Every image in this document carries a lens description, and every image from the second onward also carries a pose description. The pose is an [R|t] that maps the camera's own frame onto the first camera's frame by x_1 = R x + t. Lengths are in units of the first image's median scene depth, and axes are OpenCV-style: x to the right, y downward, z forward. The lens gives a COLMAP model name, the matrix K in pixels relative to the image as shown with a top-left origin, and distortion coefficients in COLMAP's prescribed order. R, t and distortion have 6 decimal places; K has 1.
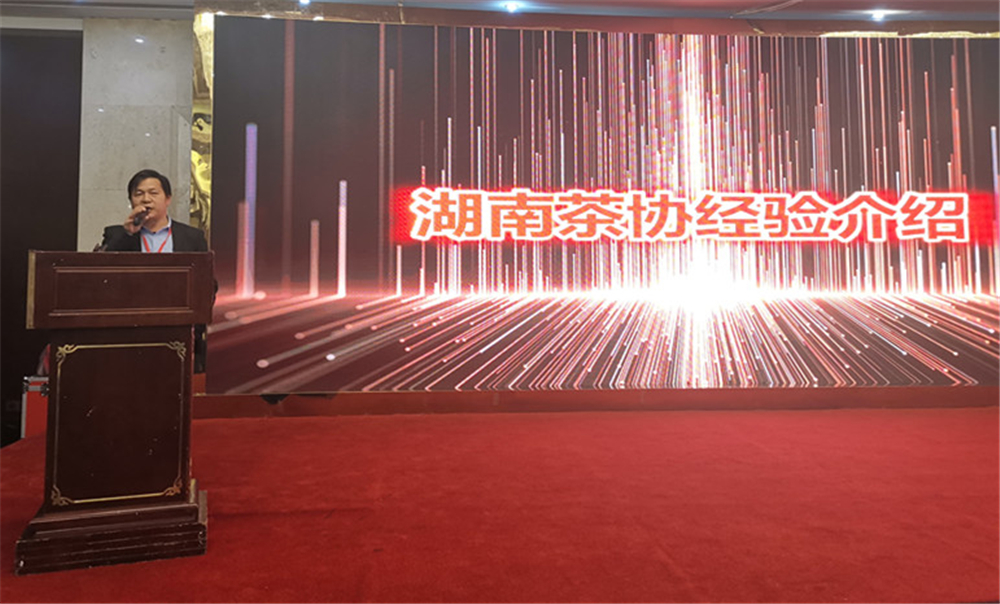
lens RADIAL K [[650.4, 0, 416.1], [0, 650.4, 189.9], [0, 0, 1]] dist [0.007649, -0.002016]
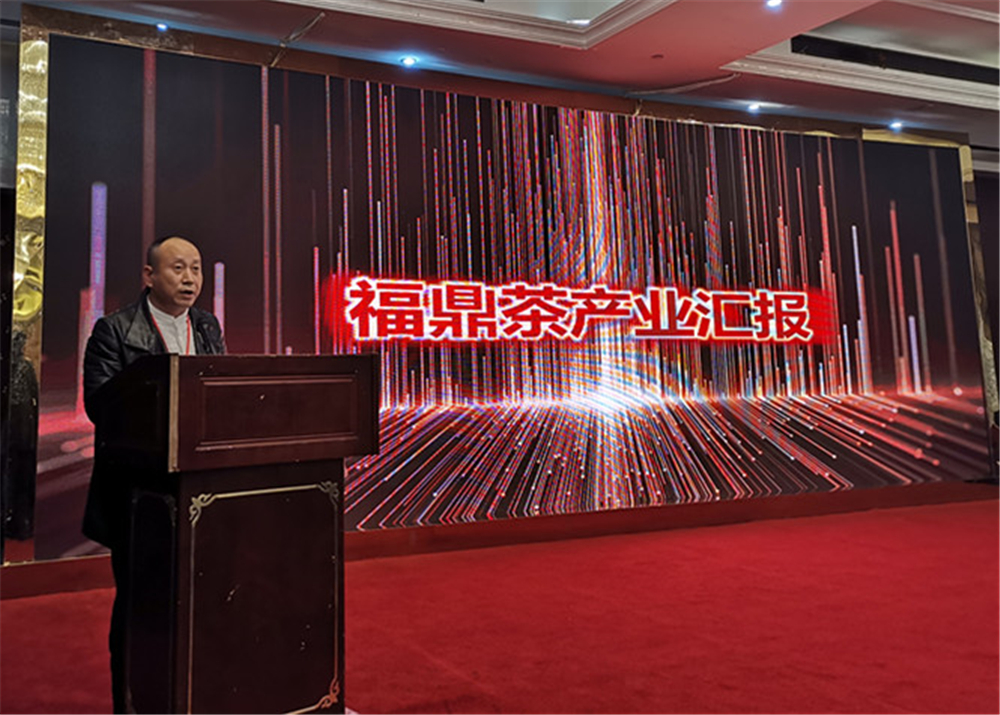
lens RADIAL K [[788.1, 0, 391.6], [0, 788.1, 244.7], [0, 0, 1]] dist [0.015175, -0.002395]
pose [[0.958484, 0.031781, 0.283369, -0.161595], [-0.018646, 0.998628, -0.048929, 0.005103], [-0.284535, 0.041614, 0.957762, 0.044008]]
